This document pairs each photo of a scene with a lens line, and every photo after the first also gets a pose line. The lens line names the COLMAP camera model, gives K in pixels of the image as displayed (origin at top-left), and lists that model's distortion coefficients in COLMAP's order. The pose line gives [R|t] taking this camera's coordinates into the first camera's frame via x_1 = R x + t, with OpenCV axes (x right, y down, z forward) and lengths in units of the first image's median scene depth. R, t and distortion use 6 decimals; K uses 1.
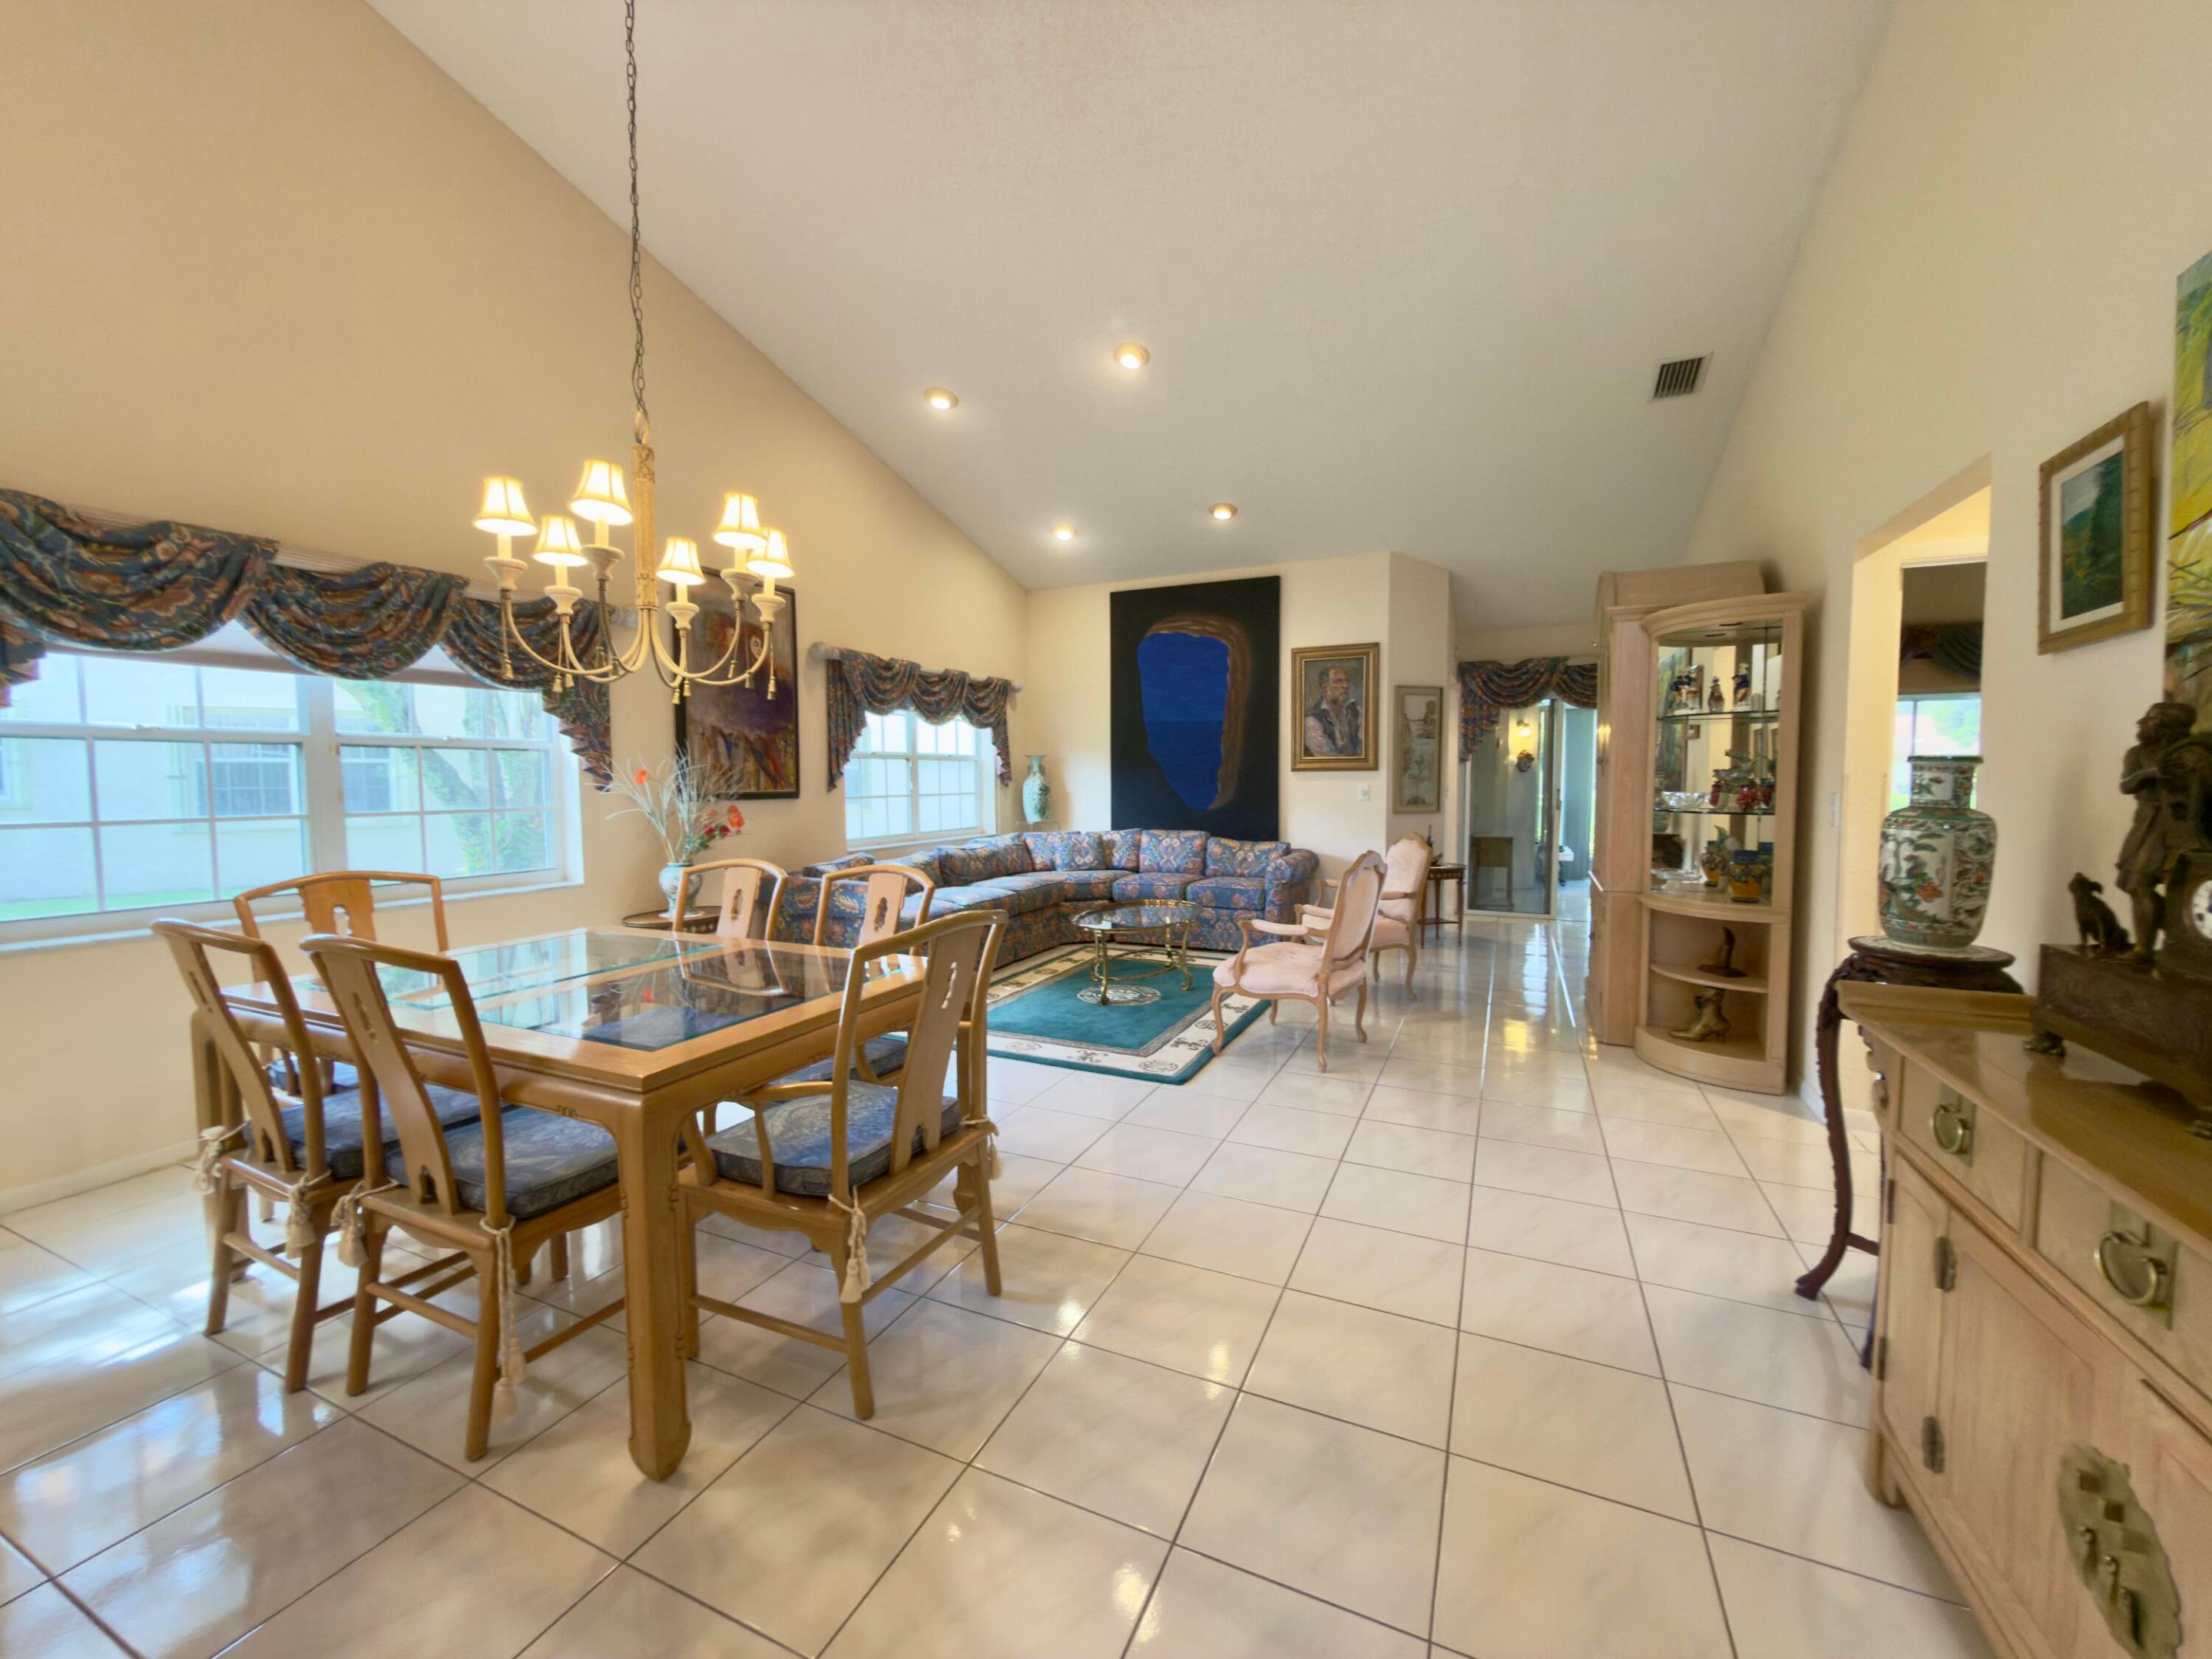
lens RADIAL K [[881.9, 0, 1095.7], [0, 881.9, 825.6], [0, 0, 1]] dist [-0.000251, -0.000005]
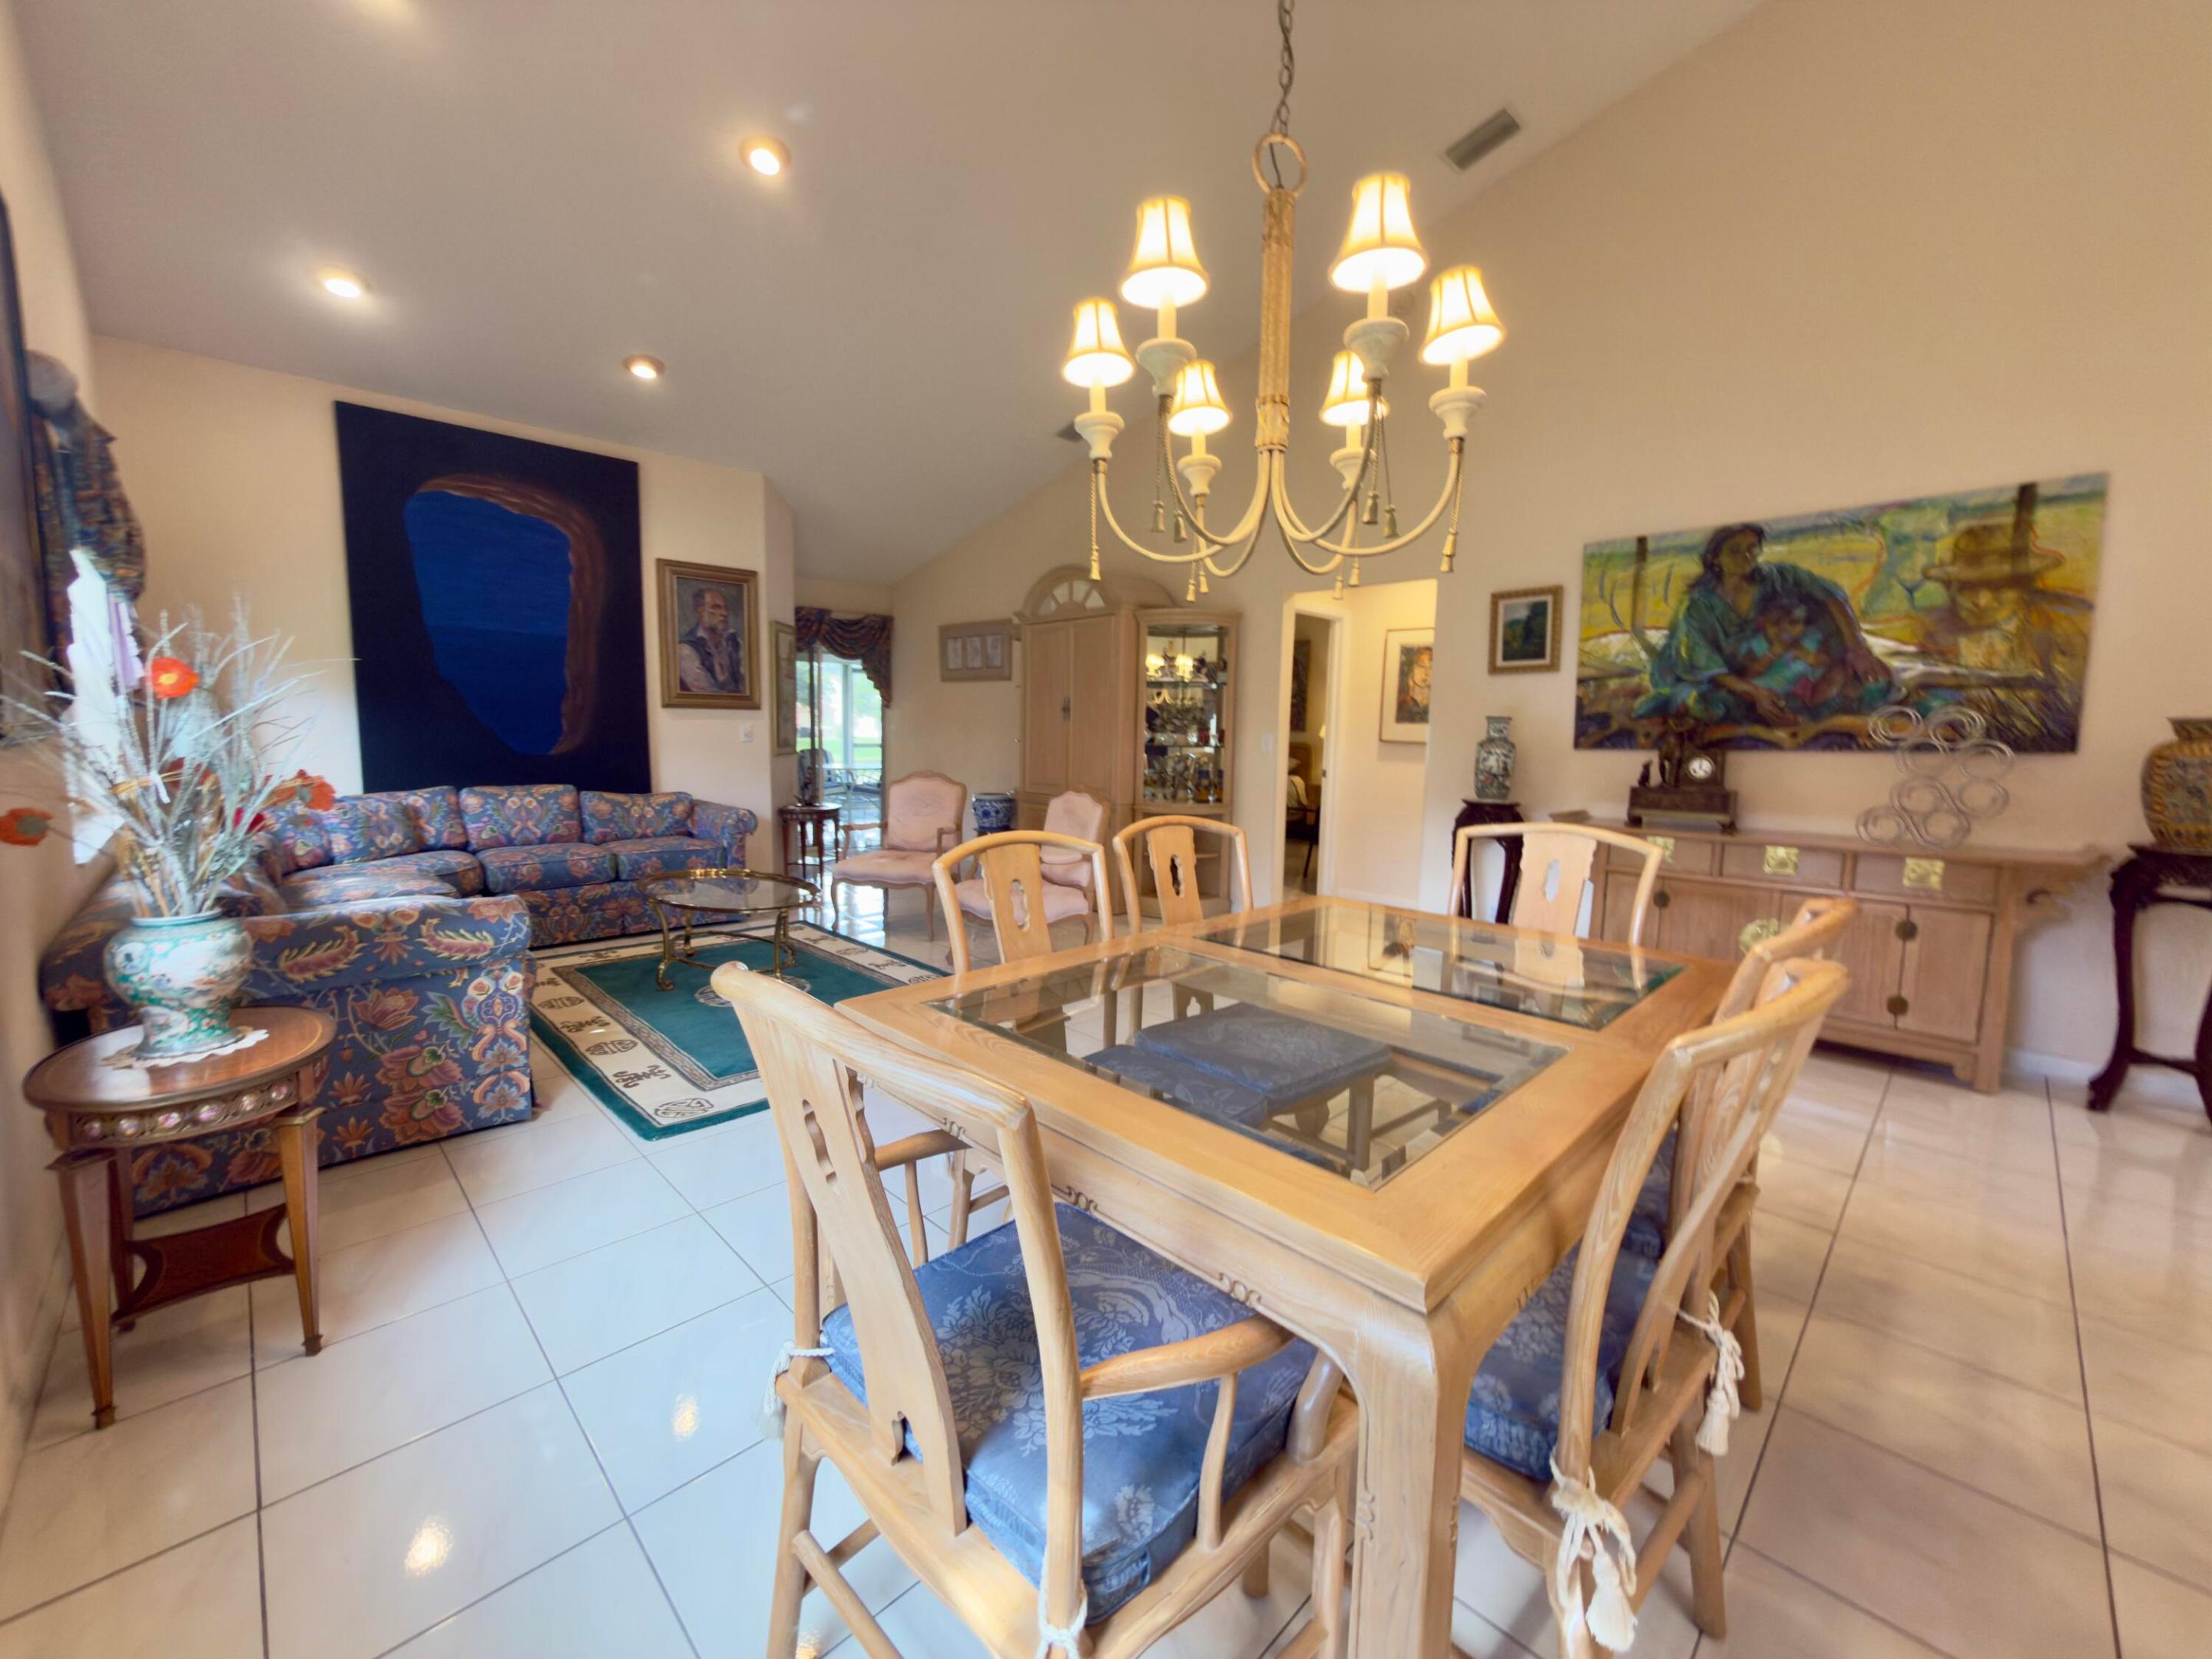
lens RADIAL K [[881.9, 0, 1116.2], [0, 881.9, 830.8], [0, 0, 1]] dist [-0.000251, -0.000005]
pose [[0.339323, -0.097599, 0.935593, -0.440399], [0.034722, 0.995225, 0.091227, -0.006853], [-0.940029, 0.001531, 0.341091, 0.320864]]
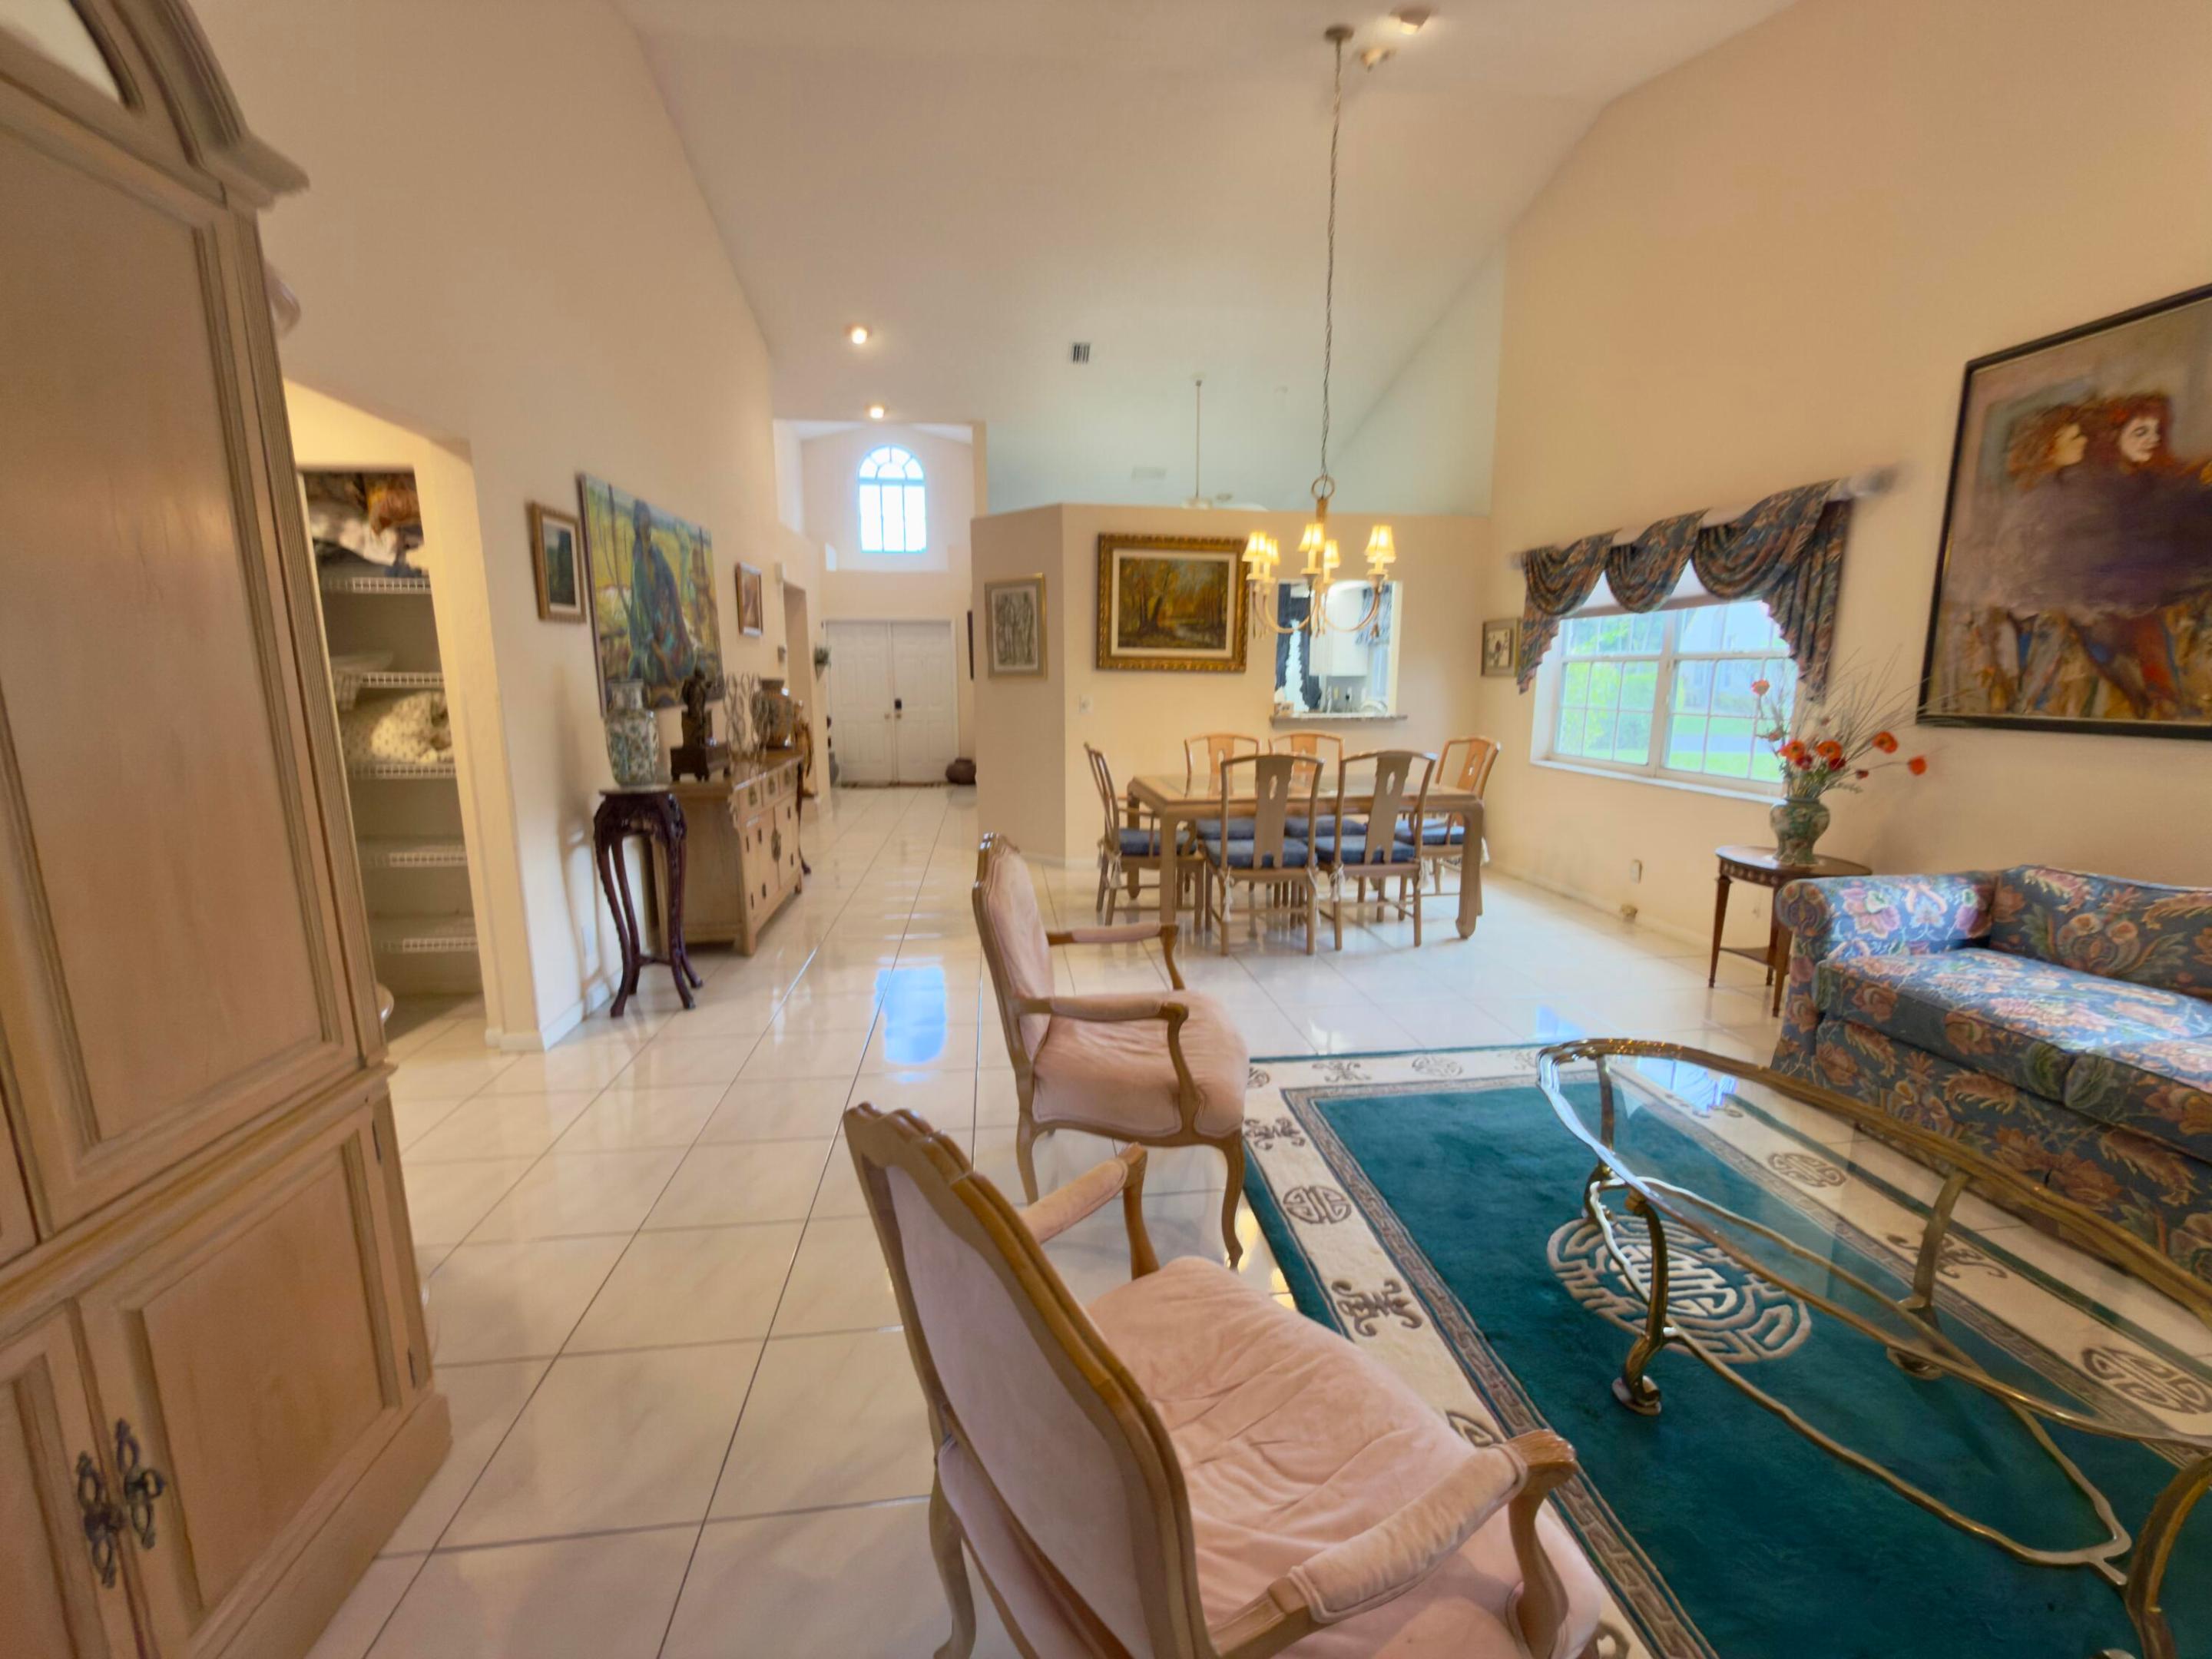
lens RADIAL K [[881.9, 0, 1101.3], [0, 881.9, 823.2], [0, 0, 1]] dist [-0.000251, -0.000005]
pose [[-0.853346, 0.093260, -0.512936, 0.297912], [-0.022418, 0.976396, 0.214820, -0.057068], [0.520863, 0.194815, -0.831113, 0.827067]]
